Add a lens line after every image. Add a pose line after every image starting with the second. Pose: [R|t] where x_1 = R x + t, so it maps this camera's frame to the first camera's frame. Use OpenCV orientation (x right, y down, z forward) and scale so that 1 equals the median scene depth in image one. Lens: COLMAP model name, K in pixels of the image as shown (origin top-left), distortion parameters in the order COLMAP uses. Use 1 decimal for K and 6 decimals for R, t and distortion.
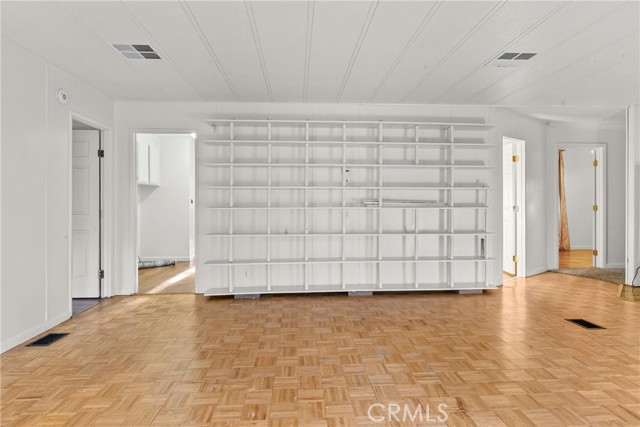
lens RADIAL K [[359.9, 0, 320.3], [0, 359.9, 202.9], [0, 0, 1]] dist [-0.003515, -0.000852]
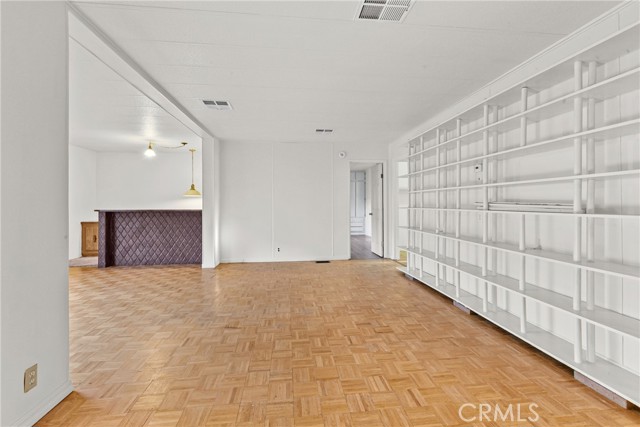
lens RADIAL K [[289.0, 0, 320.3], [0, 289.0, 204.7], [0, 0, 1]] dist [0.000366, 0.000029]
pose [[0.059517, 0.006859, -0.998204, 0.753660], [0.003386, 0.999969, 0.007073, -0.005528], [0.998222, -0.003801, 0.059492, 0.576364]]
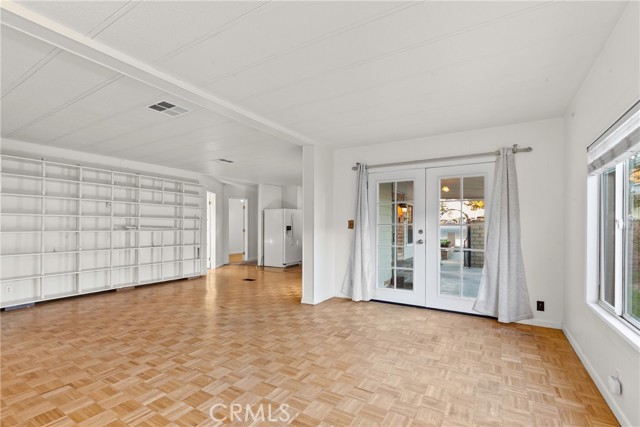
lens RADIAL K [[298.6, 0, 320.1], [0, 298.6, 228.4], [0, 0, 1]] dist [0.001083, 0.000067]
pose [[0.575387, -0.000244, 0.817881, -0.412691], [-0.001632, 0.999998, 0.001447, -0.000375], [-0.817880, -0.002167, 0.575385, -0.347253]]
